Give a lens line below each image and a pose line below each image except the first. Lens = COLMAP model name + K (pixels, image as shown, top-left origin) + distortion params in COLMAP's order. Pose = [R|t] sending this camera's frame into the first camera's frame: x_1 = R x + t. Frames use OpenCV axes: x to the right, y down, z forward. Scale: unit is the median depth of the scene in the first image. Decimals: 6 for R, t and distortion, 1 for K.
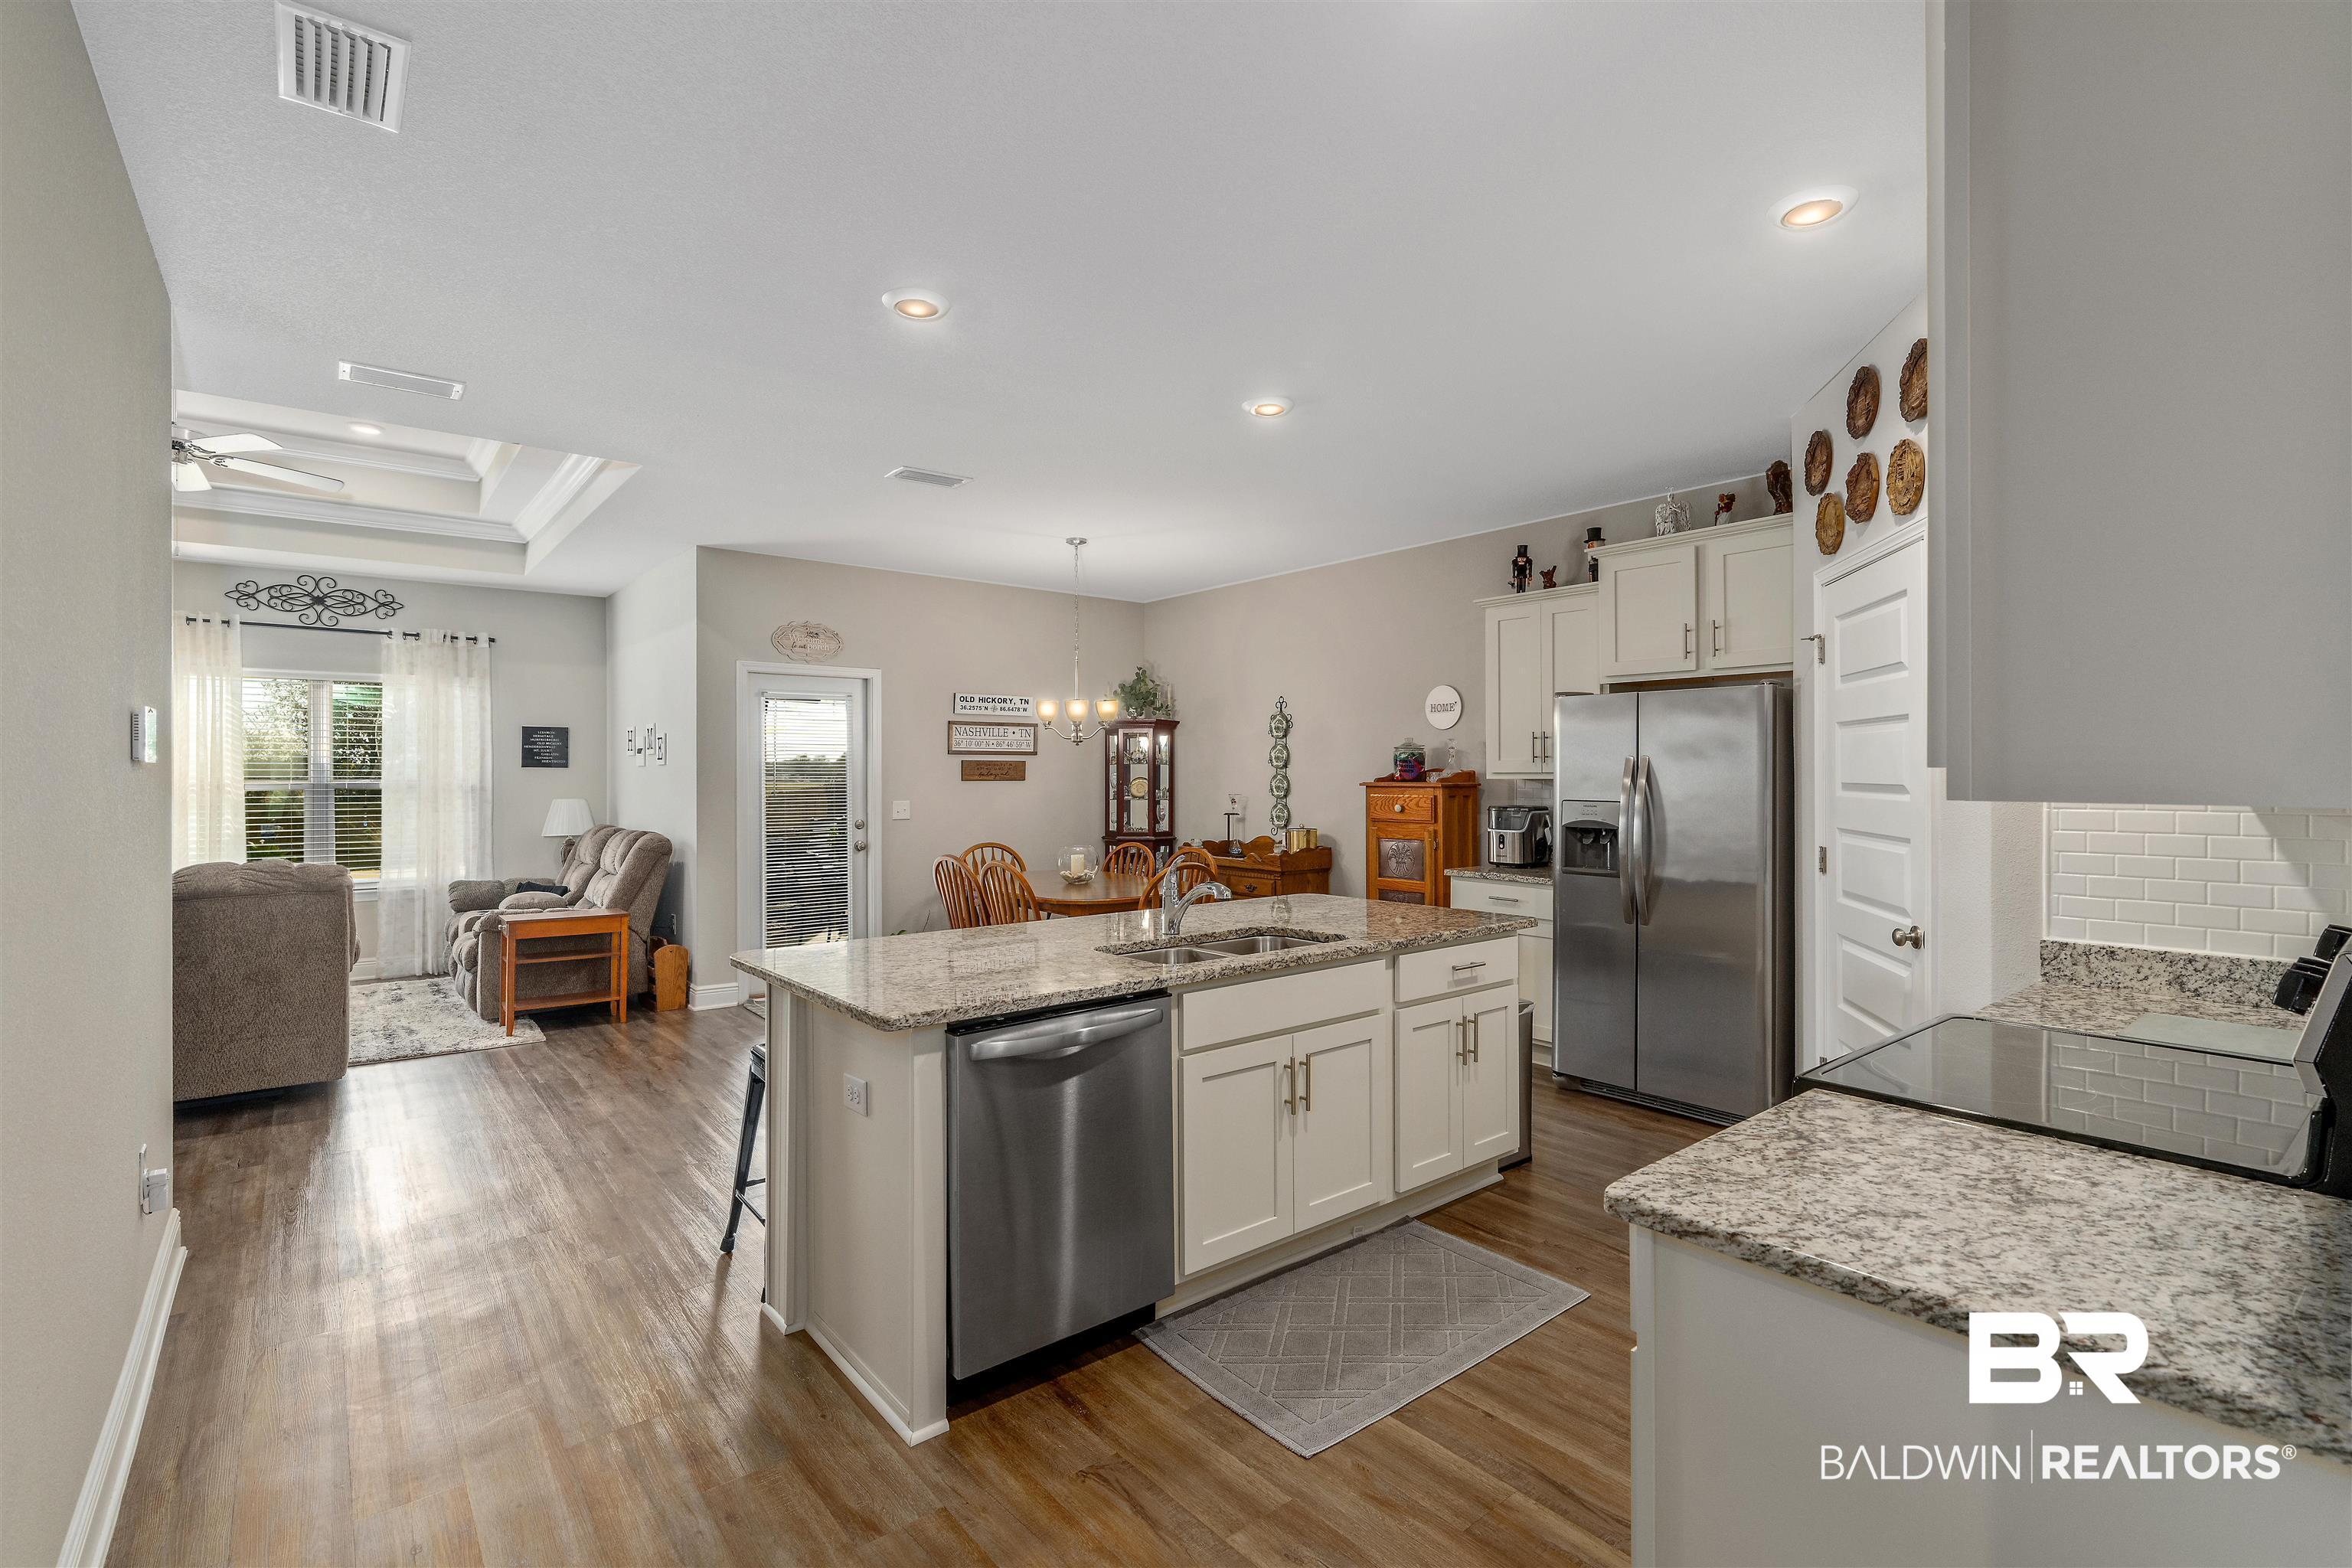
lens RADIAL K [[1078.9, 0, 1173.6], [0, 1078.9, 793.6], [0, 0, 1]] dist [0.000977, 0.000759]
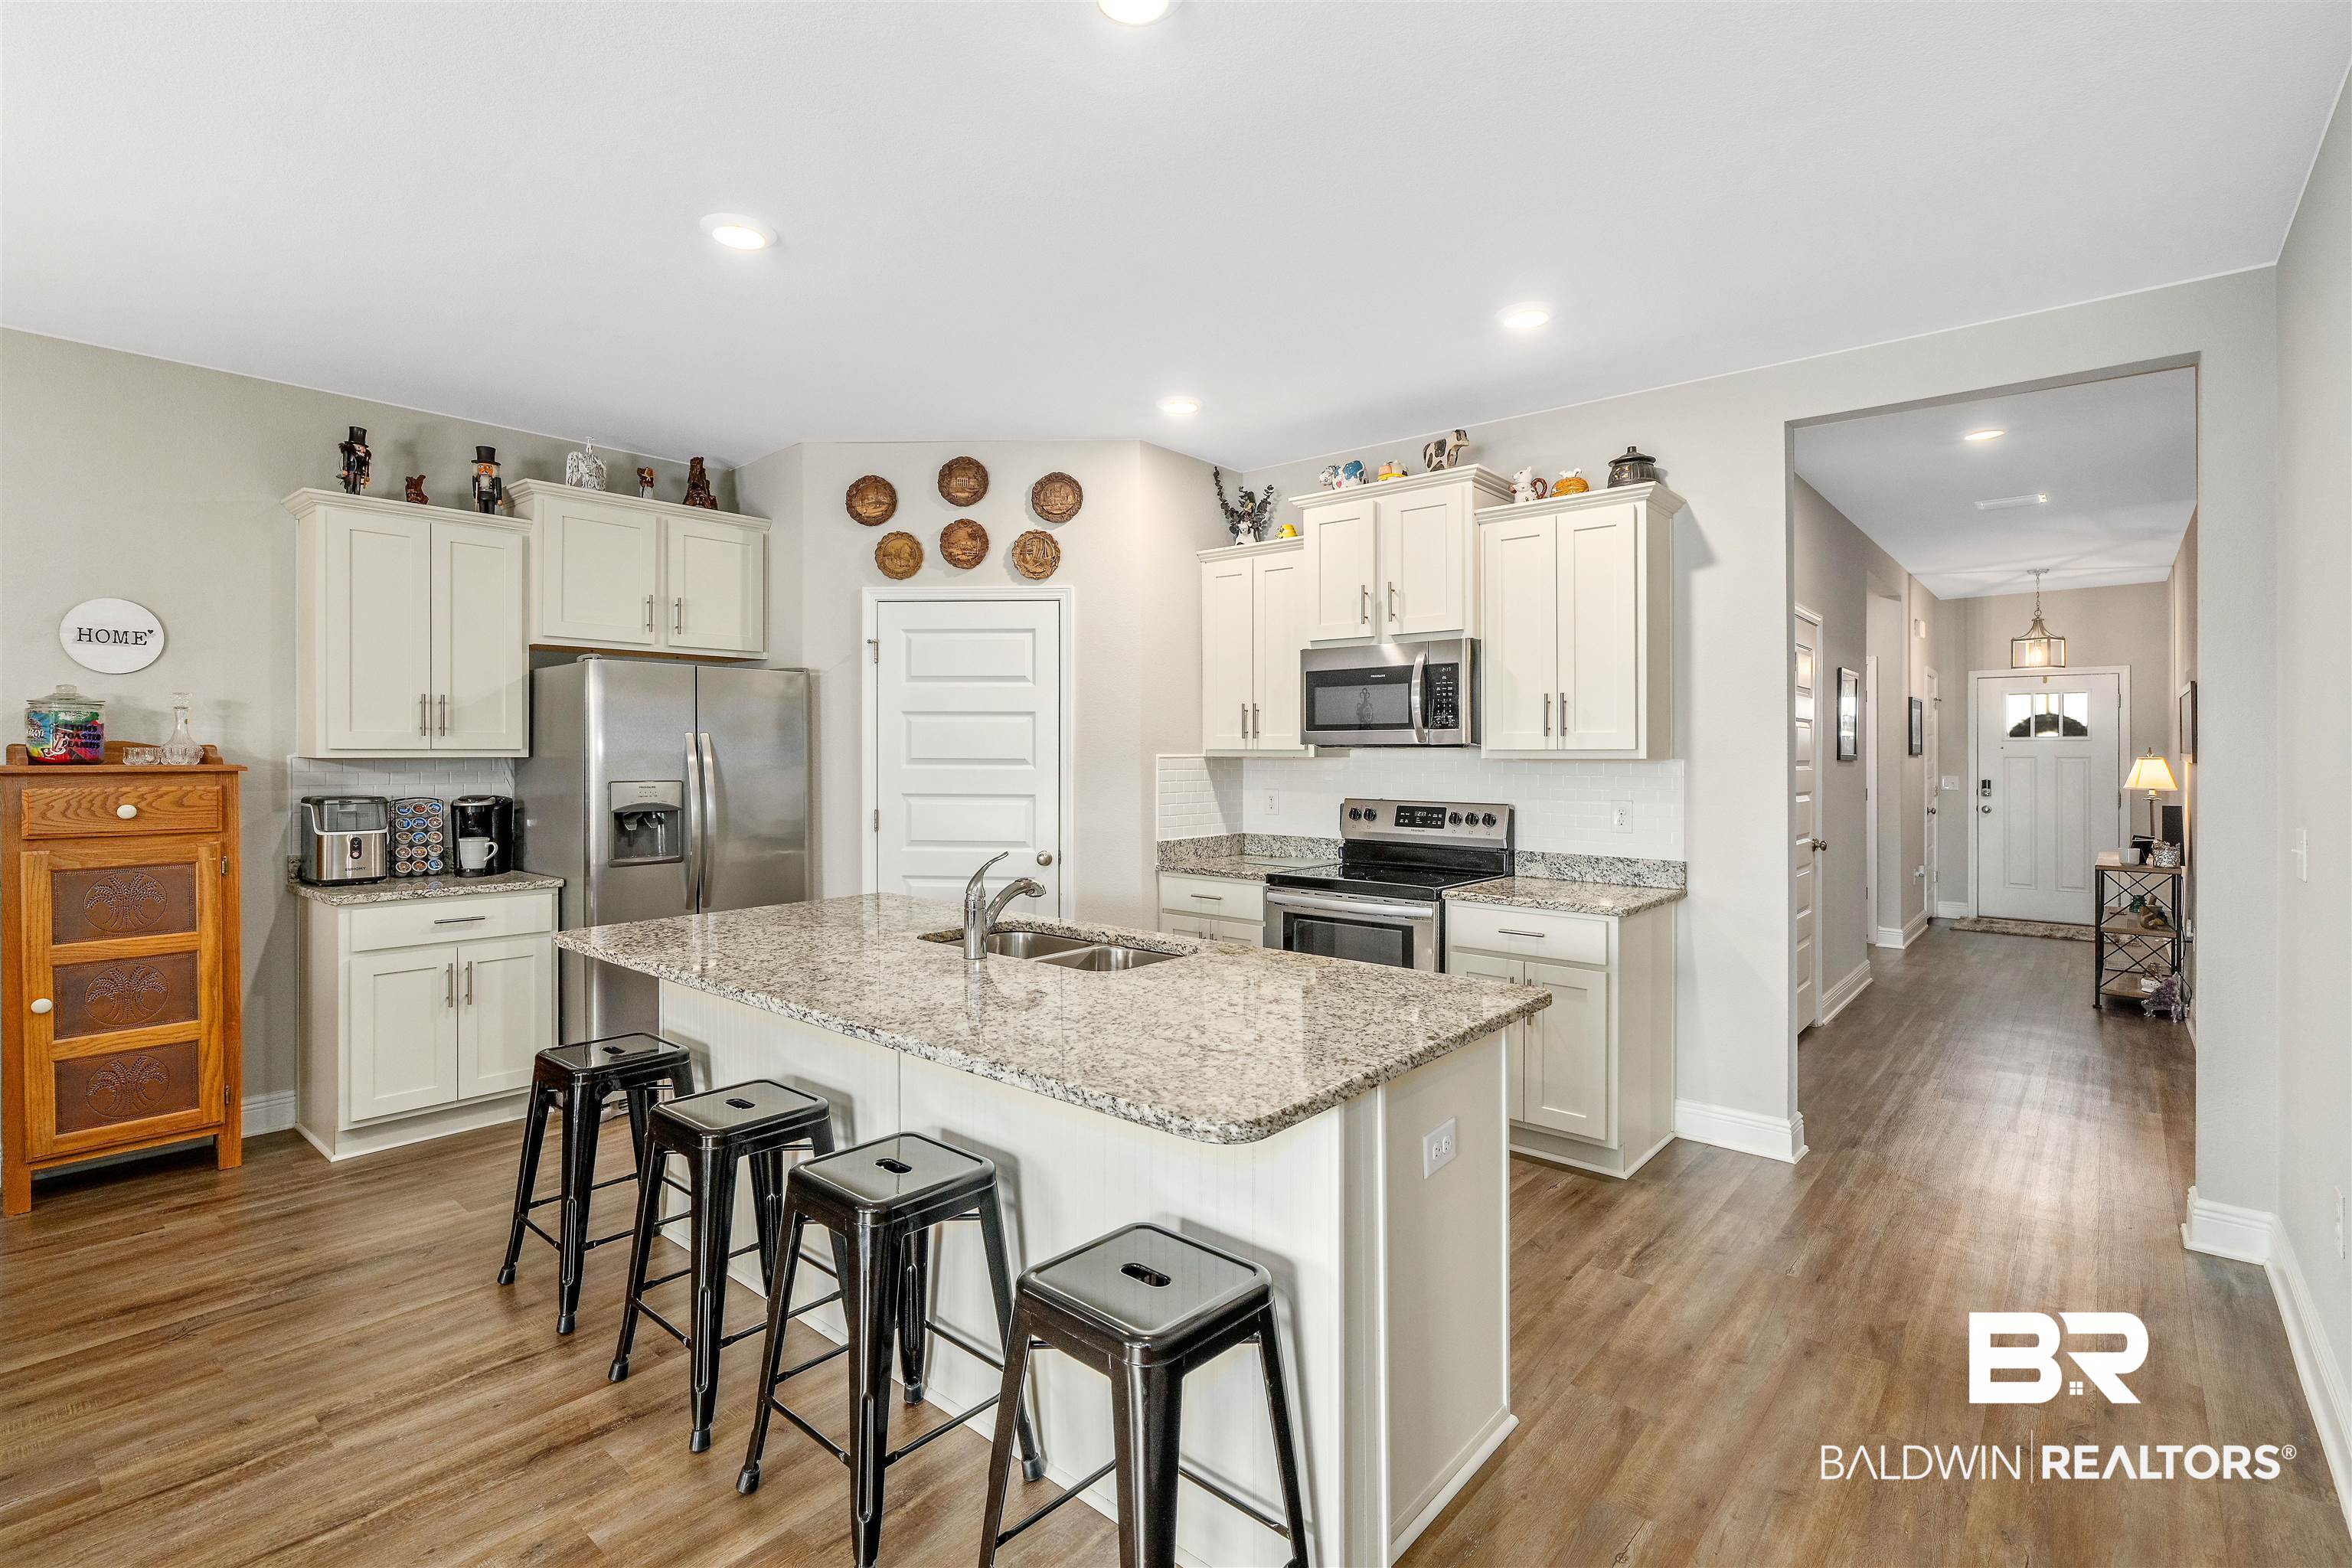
lens RADIAL K [[1088.3, 0, 1176.0], [0, 1088.3, 784.0], [0, 0, 1]] dist [-0.002487, -0.000108]
pose [[-0.173214, -0.019450, 0.984692, -0.480115], [0.022540, 0.999465, 0.023707, -0.001539], [-0.984626, 0.026301, -0.172683, 0.609128]]
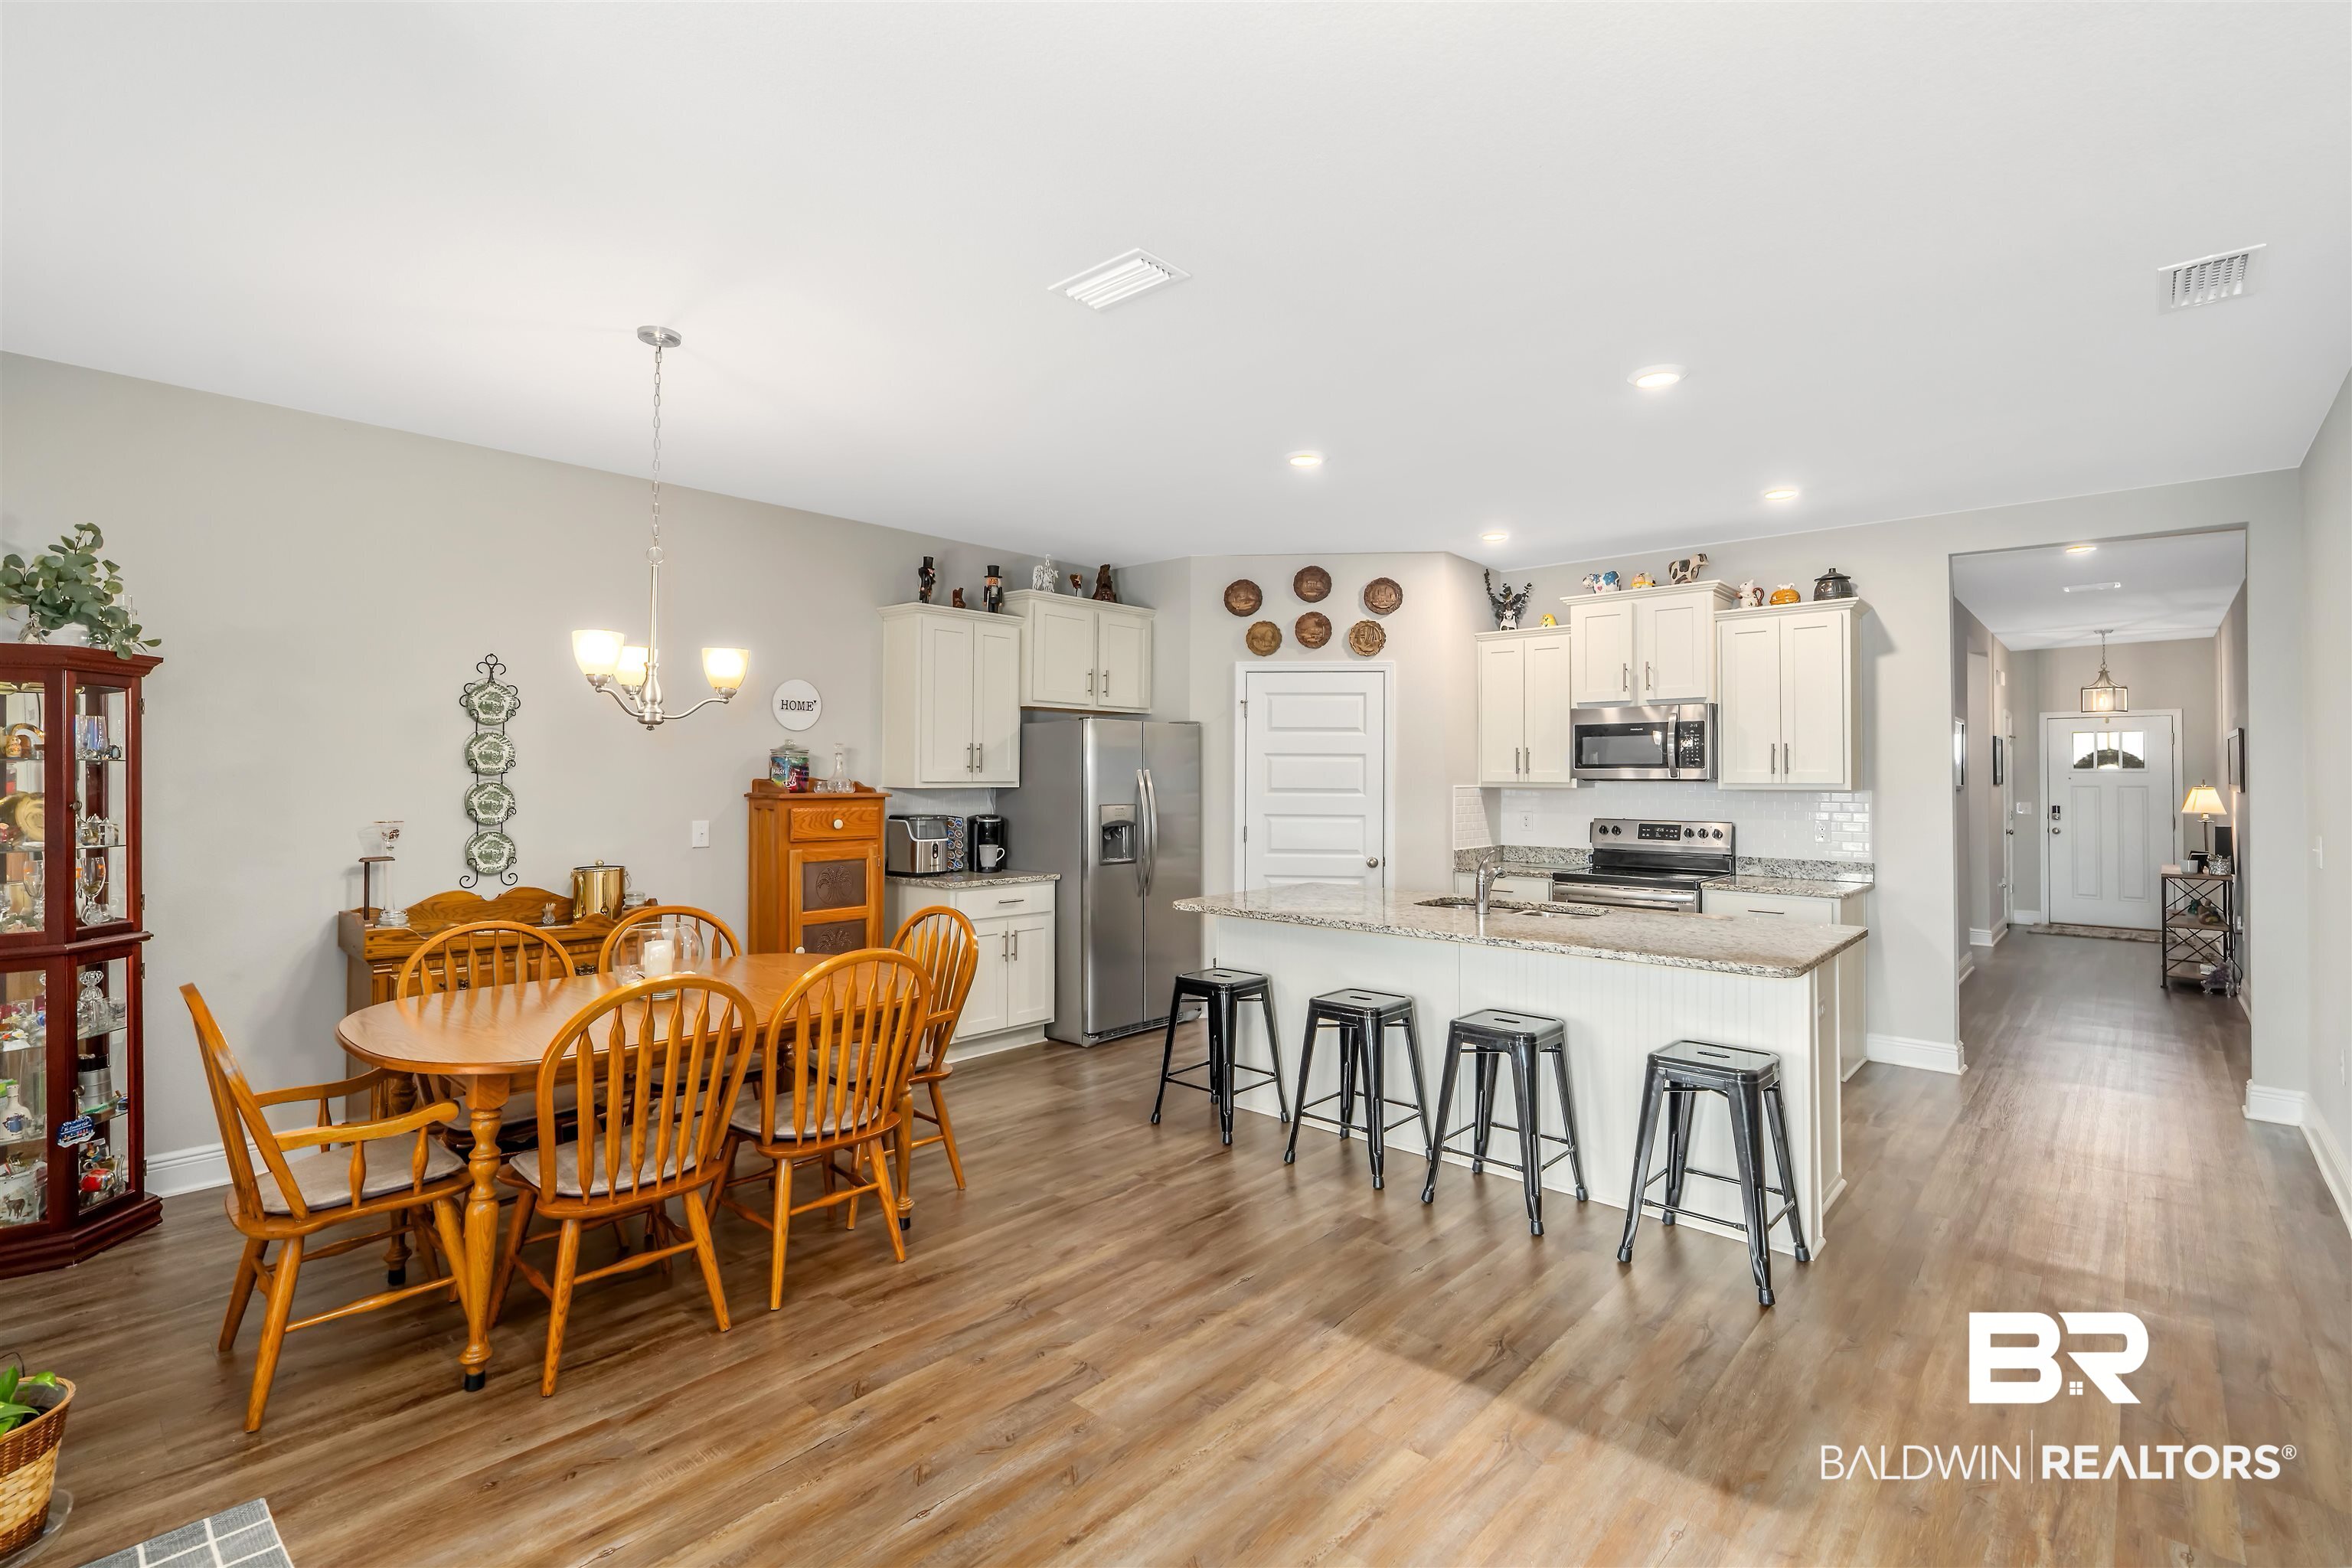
lens RADIAL K [[1078.9, 0, 1173.6], [0, 1078.9, 793.6], [0, 0, 1]] dist [0.000977, 0.000759]
pose [[-0.152127, -0.006251, 0.988341, -0.720095], [0.021075, 0.999732, 0.009567, -0.013477], [-0.988136, 0.022285, -0.151954, 0.944460]]
